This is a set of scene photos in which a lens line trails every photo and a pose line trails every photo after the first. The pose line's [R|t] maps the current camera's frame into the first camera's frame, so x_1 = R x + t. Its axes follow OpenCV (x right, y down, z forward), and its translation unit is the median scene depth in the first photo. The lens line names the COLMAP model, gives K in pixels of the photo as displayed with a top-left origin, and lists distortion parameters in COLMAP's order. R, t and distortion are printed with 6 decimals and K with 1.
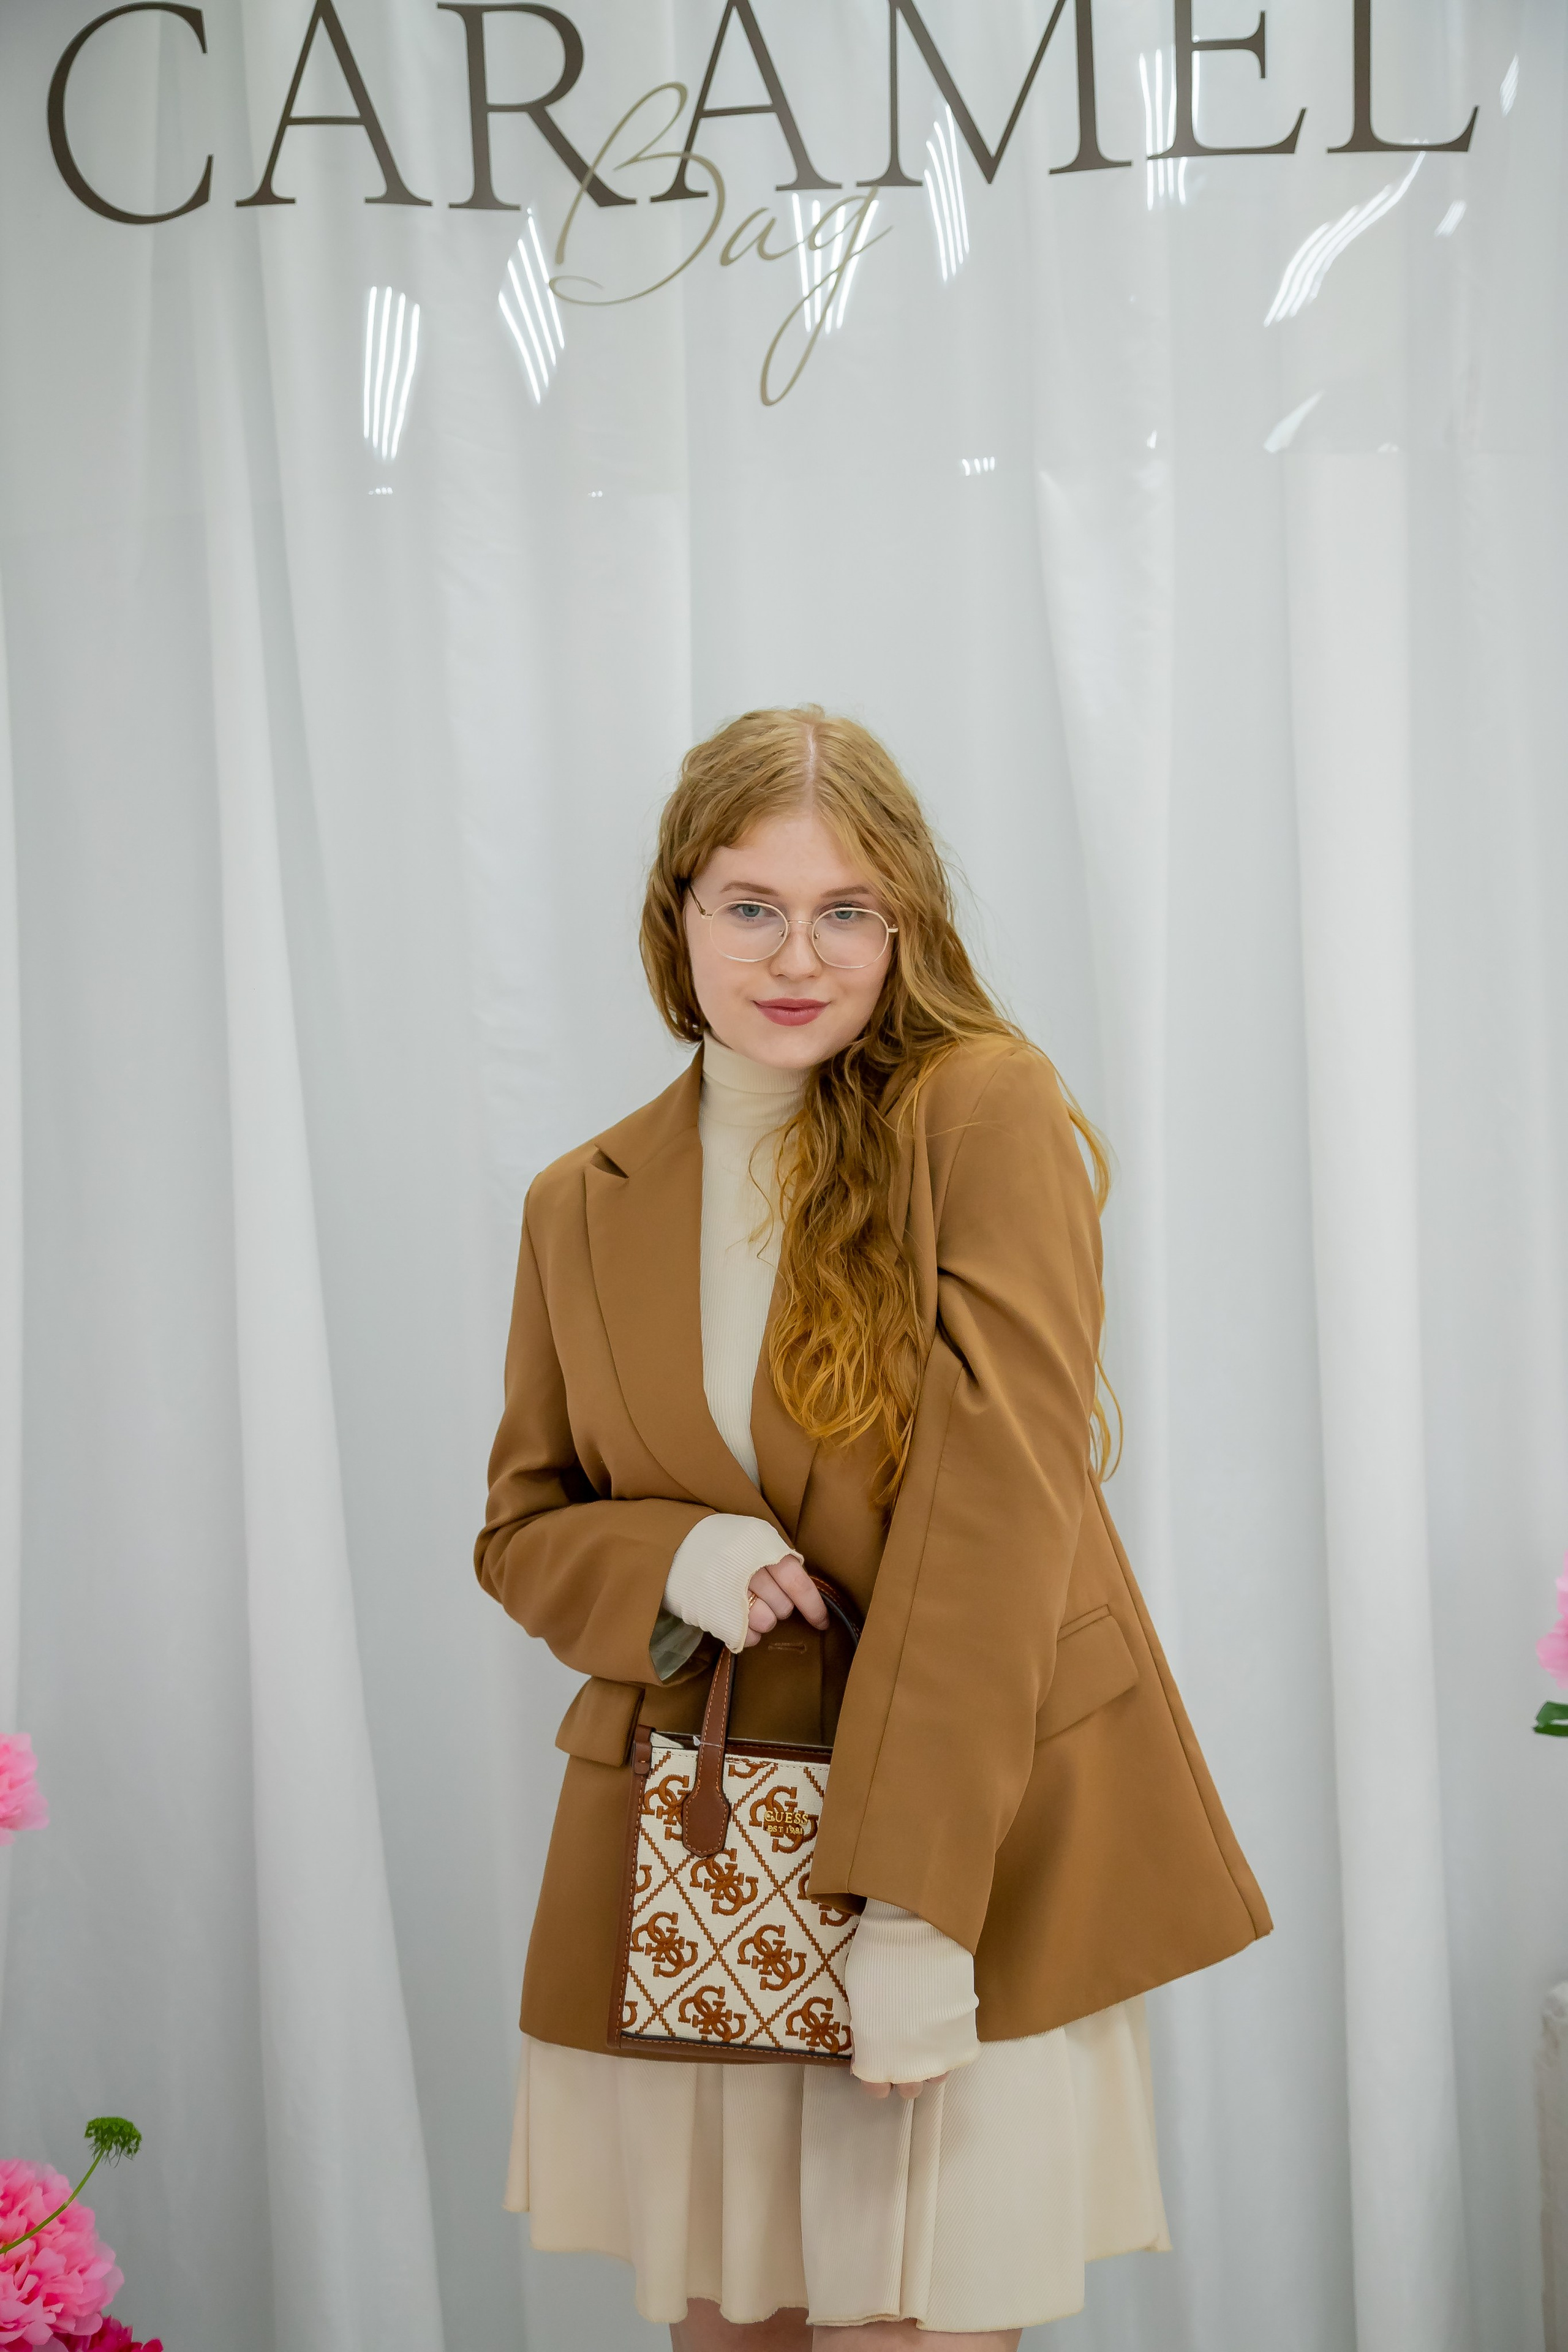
lens RADIAL K [[3179.7, 0, 778.4], [0, 3179.7, 1177.2], [0, 0, 1]] dist [0.144788, 0.000000]
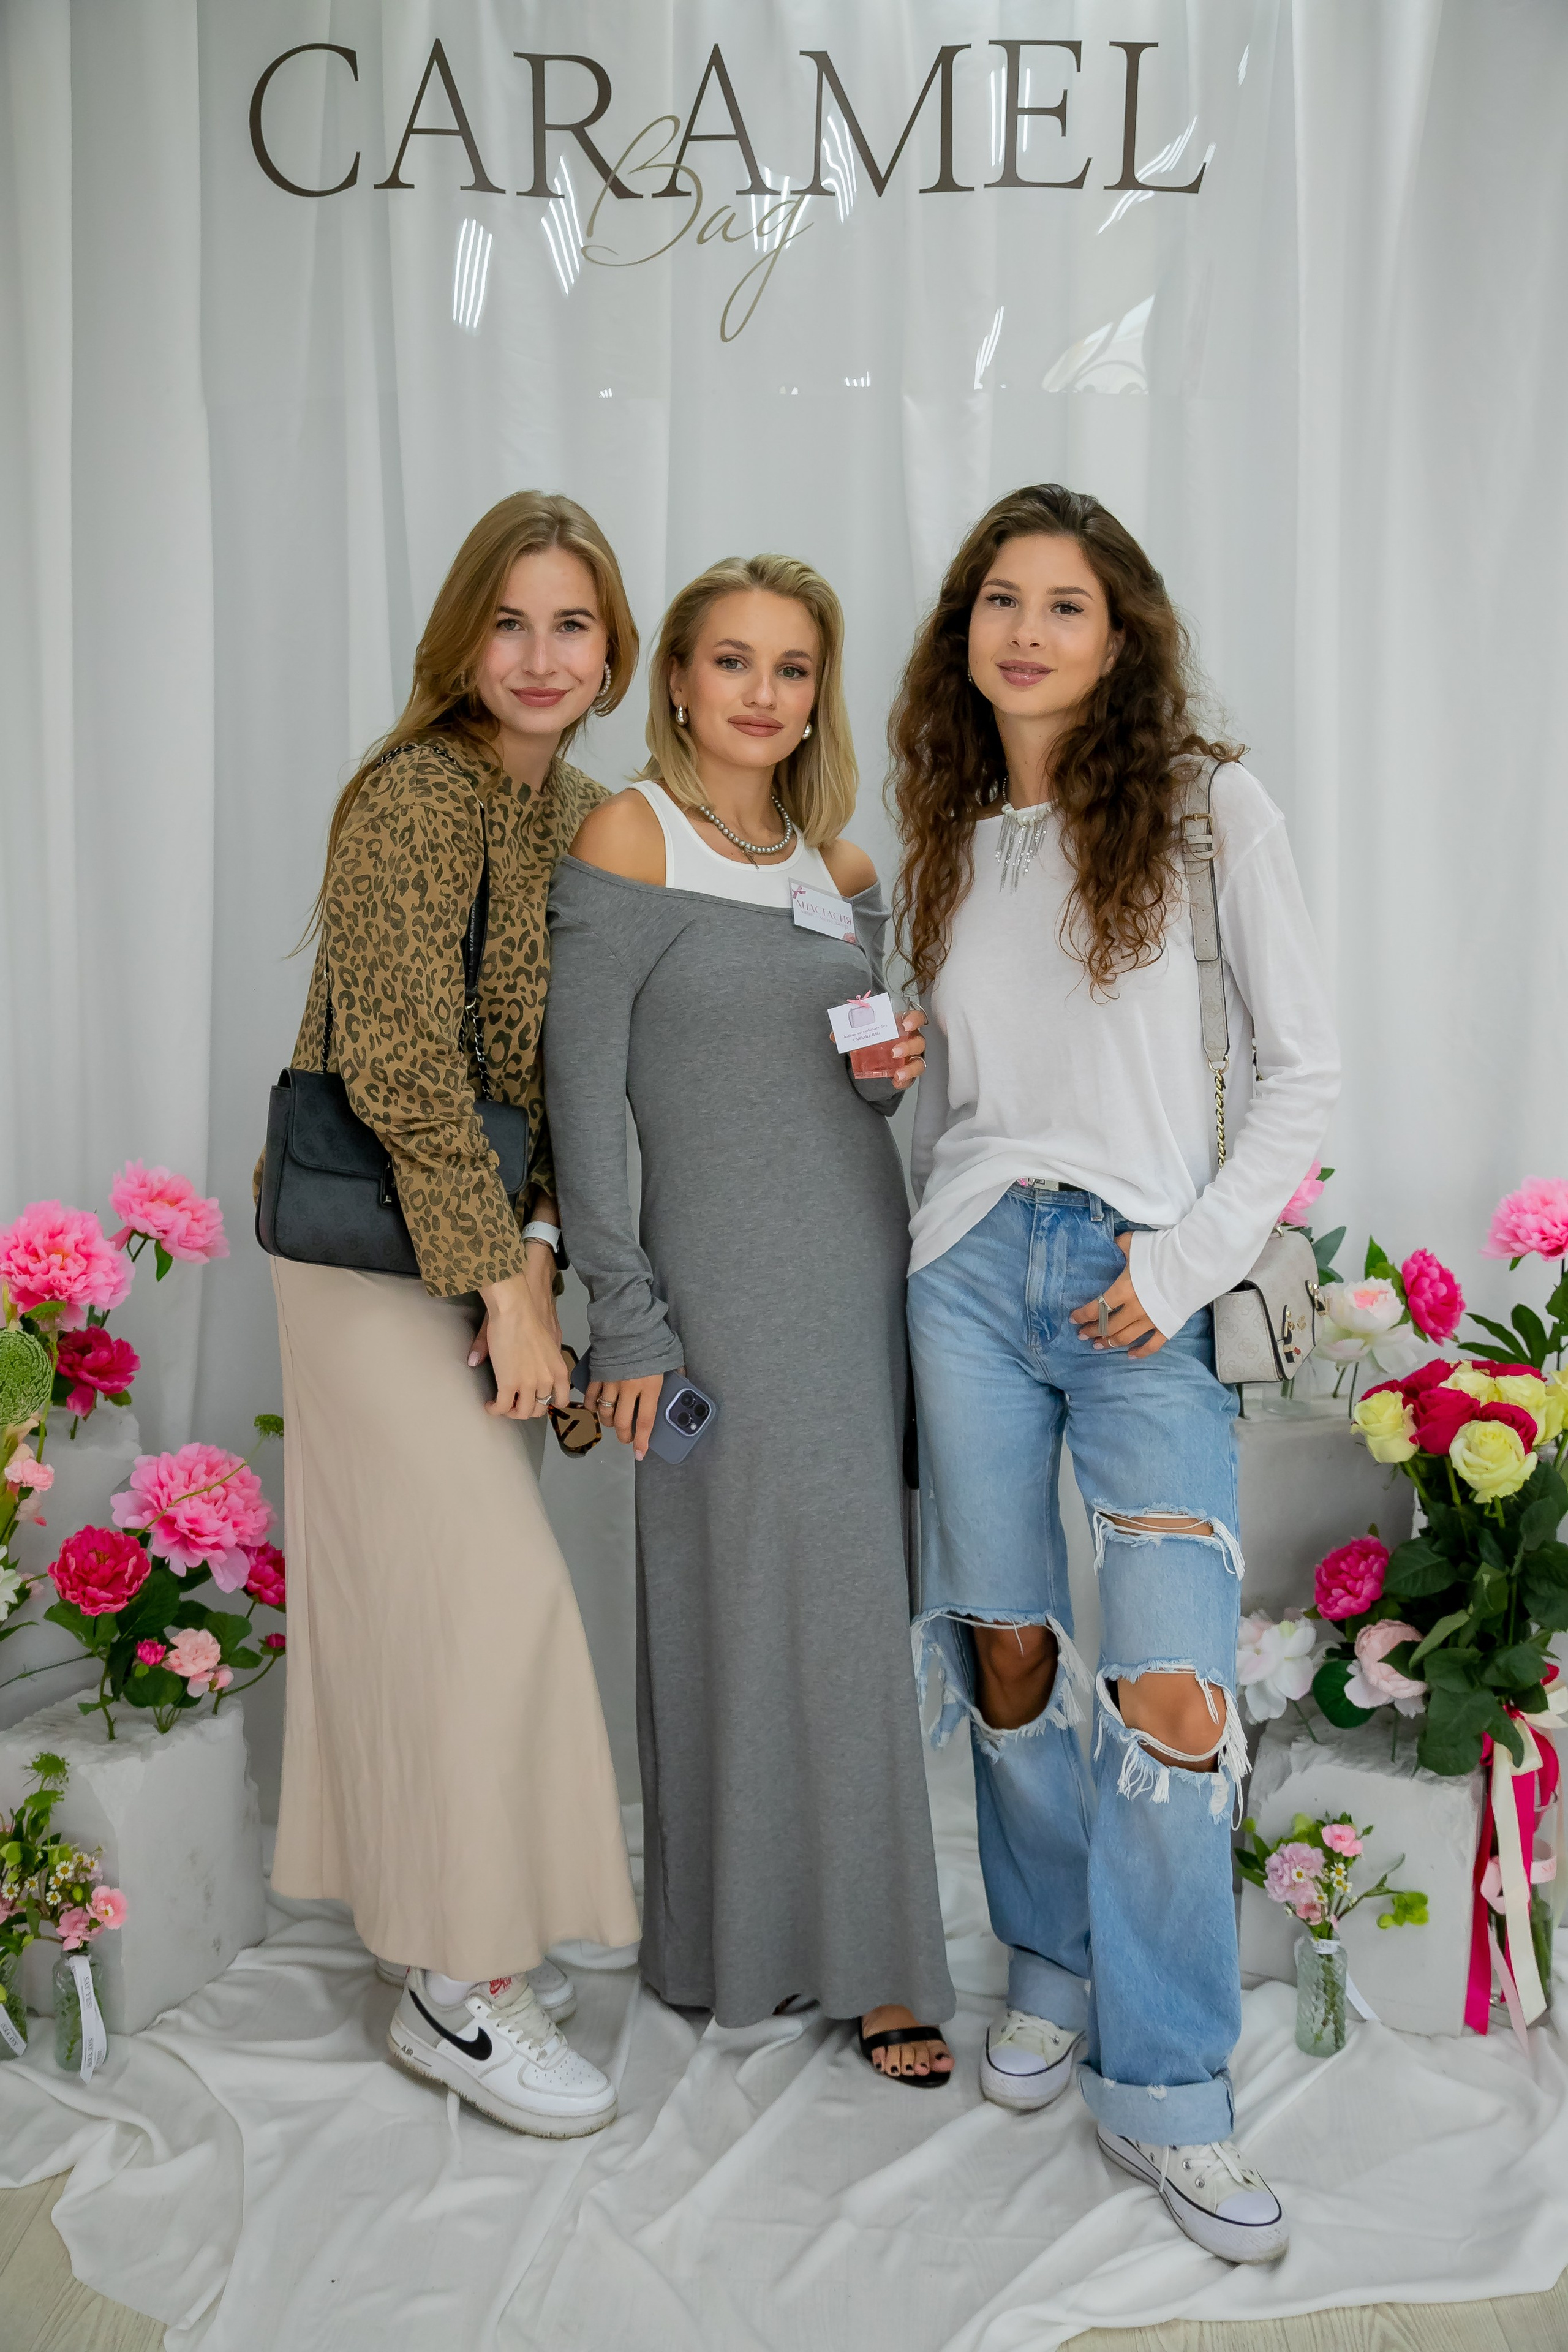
lens RADIAL K [[2690.2, 0, 785.2], [0, 2690.2, 1201.3], [0, 0, 1]] dist [0.069933, 0.000000]
pose [[0.998938, 0.044595, 0.011591, 0.028040], [-0.045662, 0.991788, 0.119464, 0.005087], [-0.006168, -0.119866, 0.992771, -0.303679]]
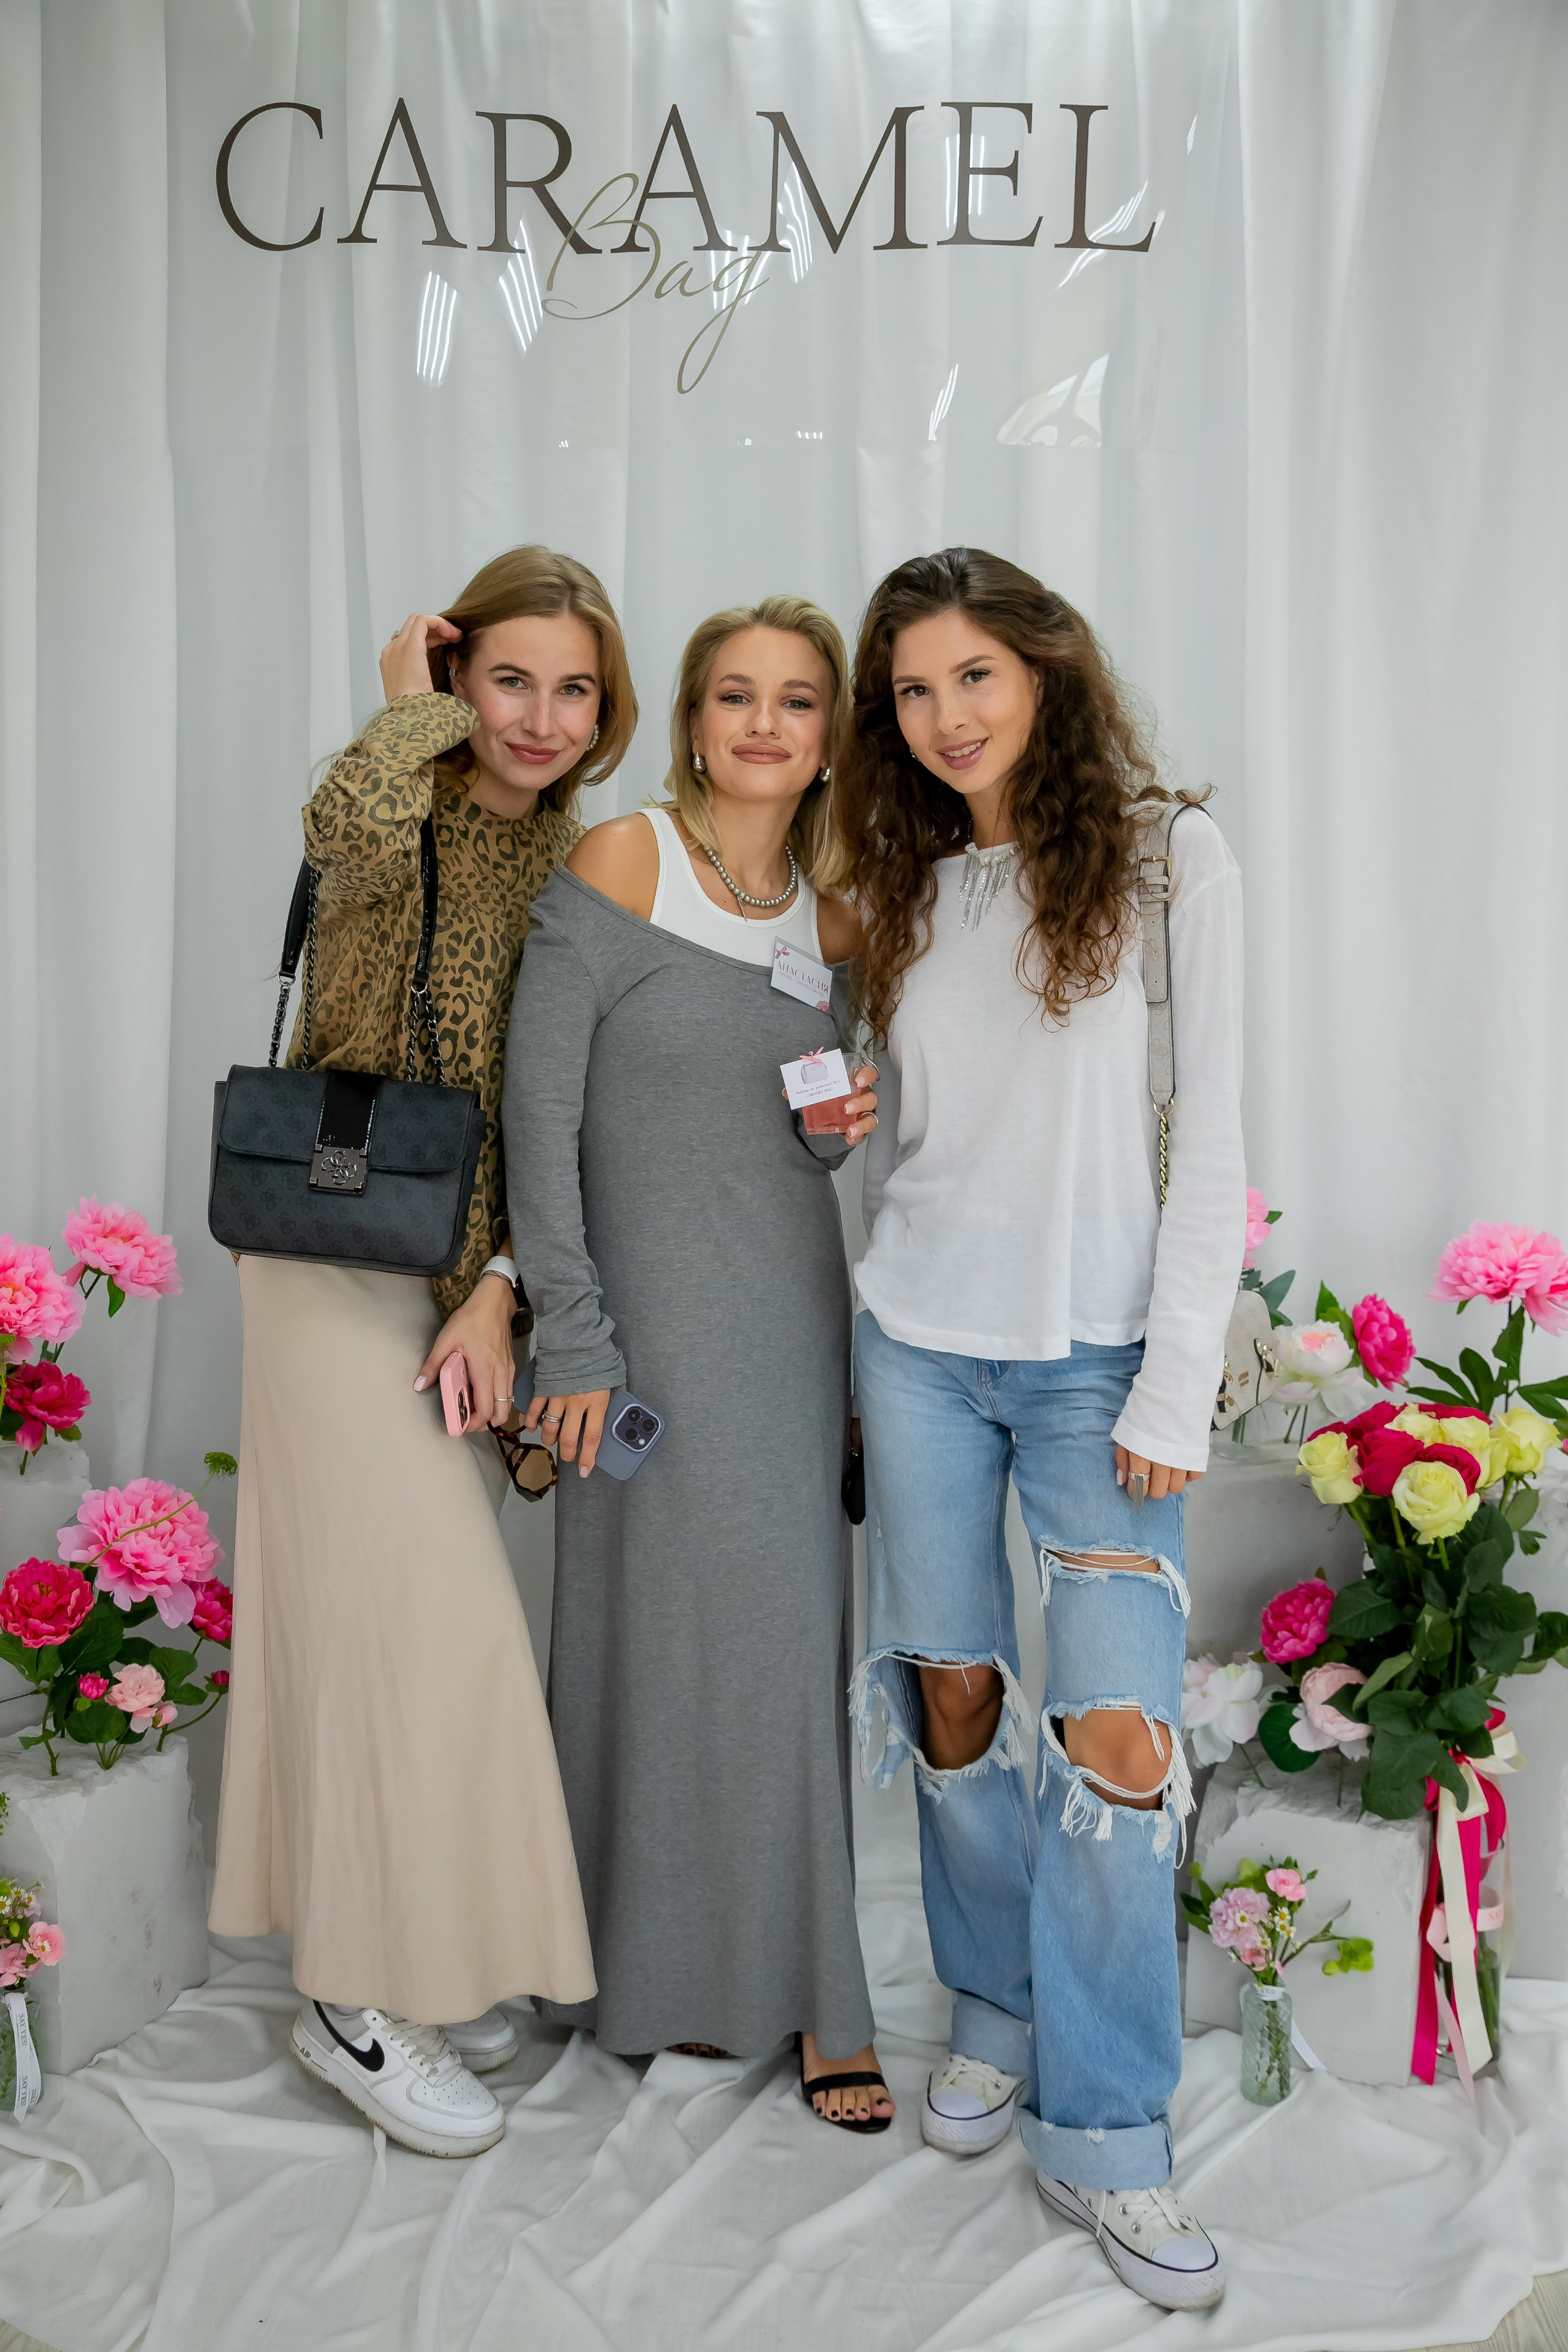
lens RADIAL K [[2690.2, 0, 782.7], [0, 2690.2, 1192.5], [0, 0, 1]] dist [0.069933, 0.000000]
pose [[0.998676, 0.051199, 0.004892, 0.057450], [-0.051431, 0.994779, 0.088145, 0.020399], [-0.000354, -0.088280, 0.996096, -0.310335]]
